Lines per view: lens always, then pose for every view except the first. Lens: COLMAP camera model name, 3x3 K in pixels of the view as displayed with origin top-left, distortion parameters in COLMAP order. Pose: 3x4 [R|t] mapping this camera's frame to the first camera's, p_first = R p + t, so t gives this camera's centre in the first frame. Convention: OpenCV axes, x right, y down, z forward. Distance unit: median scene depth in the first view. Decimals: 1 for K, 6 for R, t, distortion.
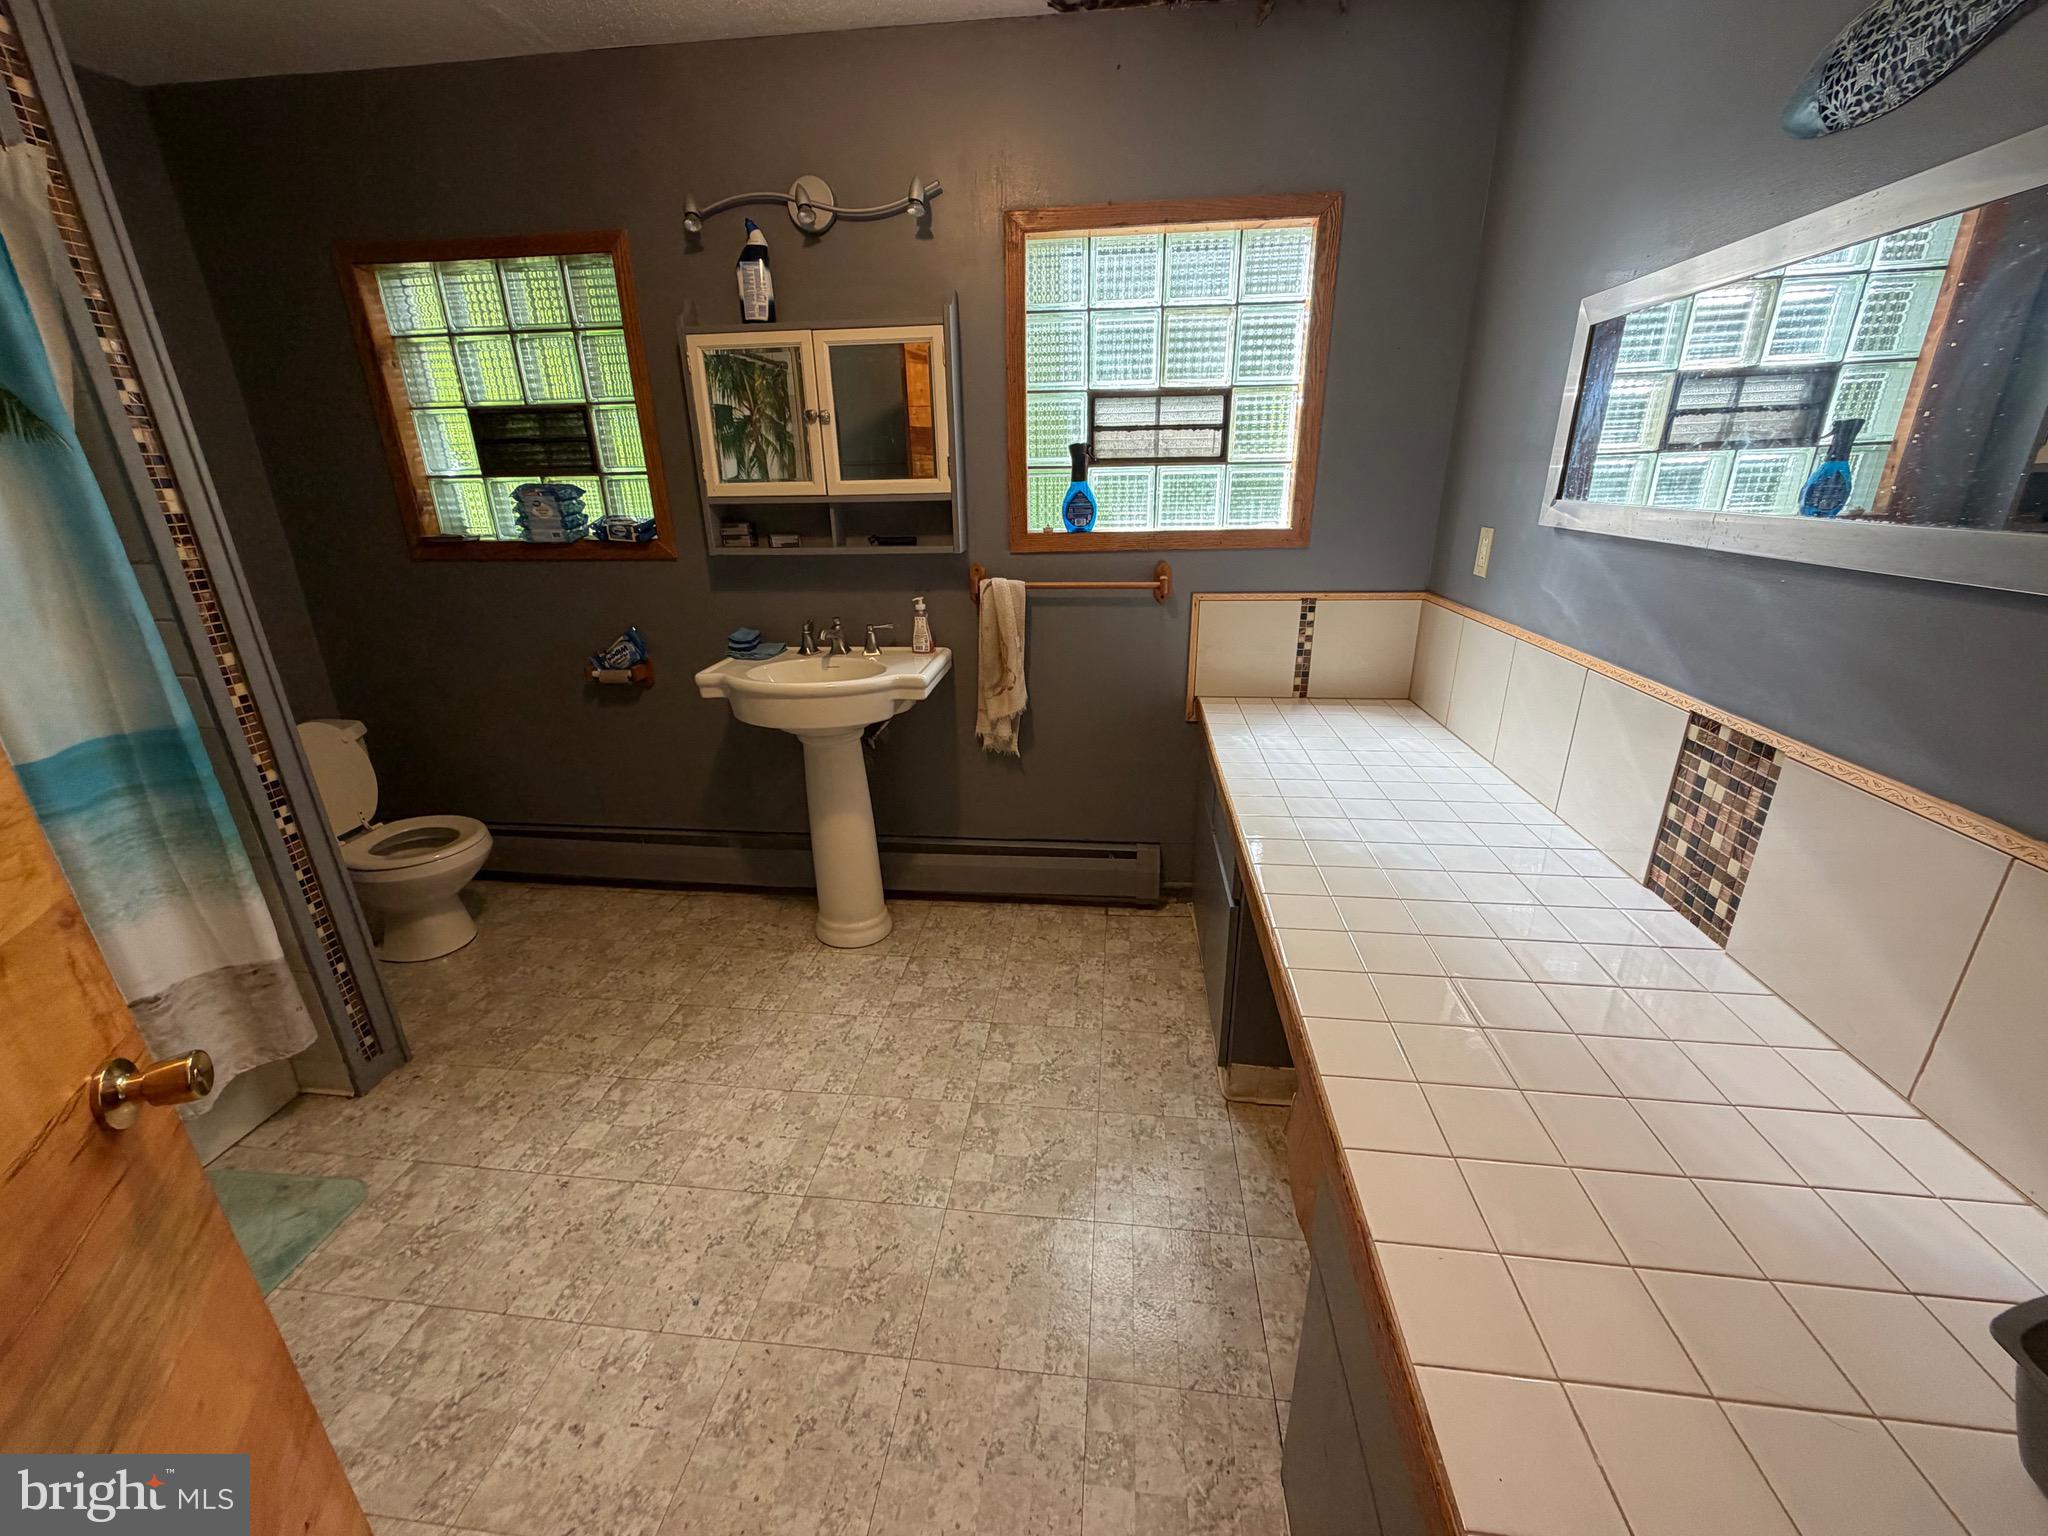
lens RADIAL K [[819.6, 0, 1026.9], [0, 819.6, 770.7], [0, 0, 1]] dist [-0.000262, -0.000239]
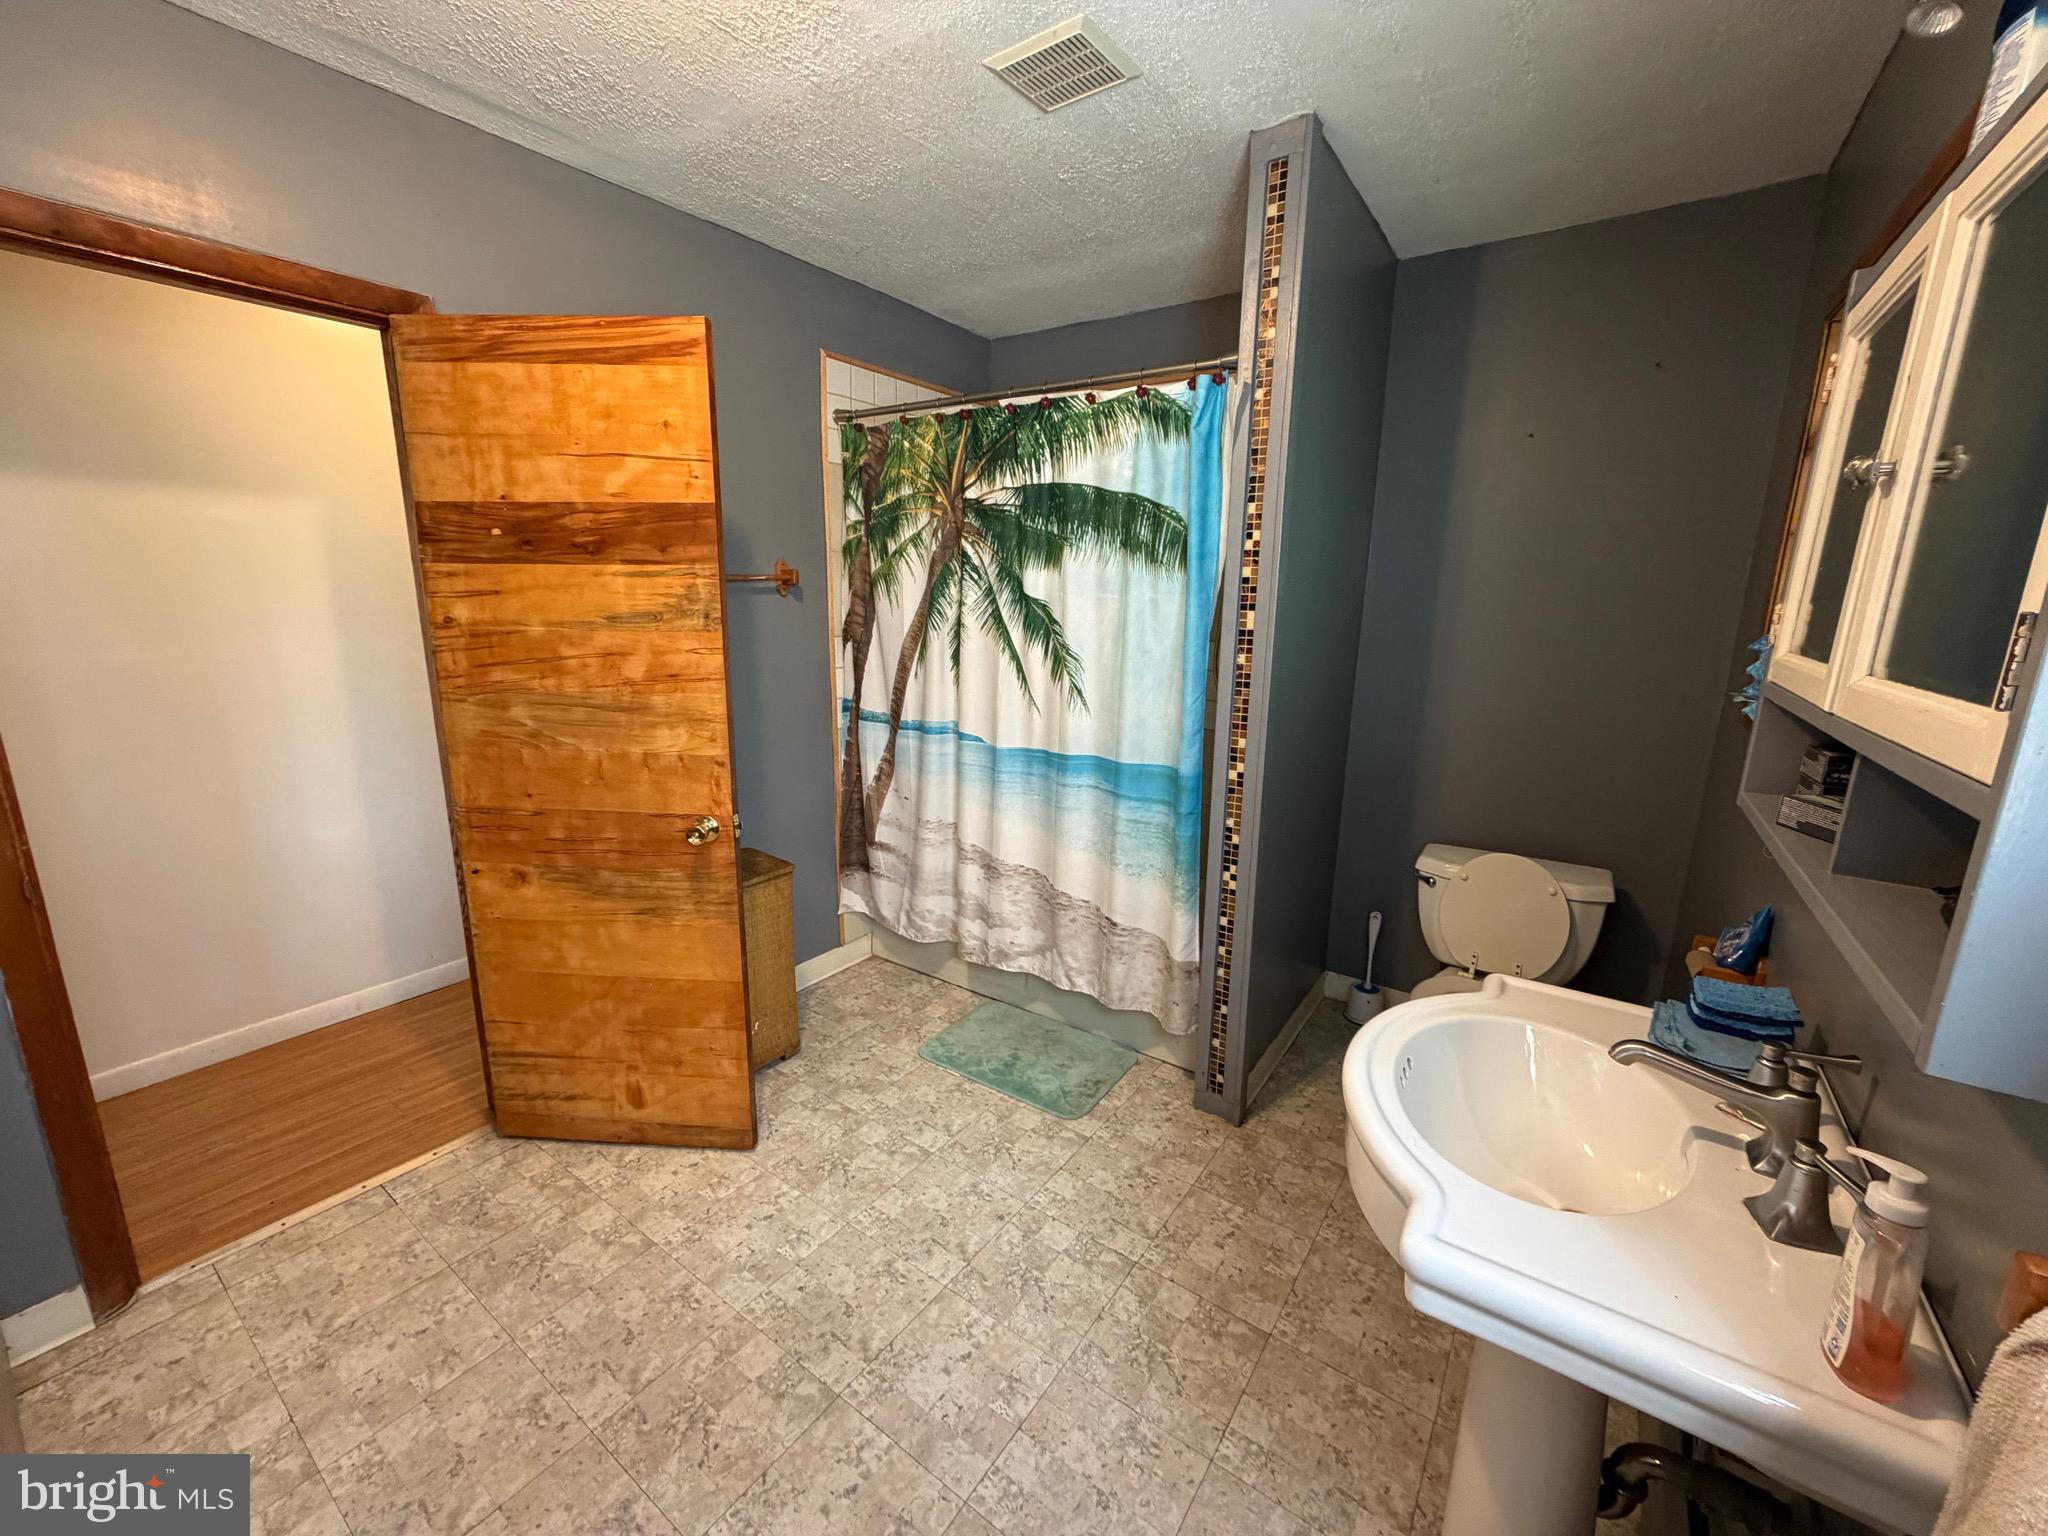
lens RADIAL K [[819.6, 0, 1029.9], [0, 819.6, 773.2], [0, 0, 1]] dist [-0.000262, -0.000239]
pose [[-0.486768, 0.201437, -0.849988, 0.236778], [-0.305547, 0.872319, 0.381708, -0.450169], [0.818351, 0.445515, -0.363069, 1.150833]]
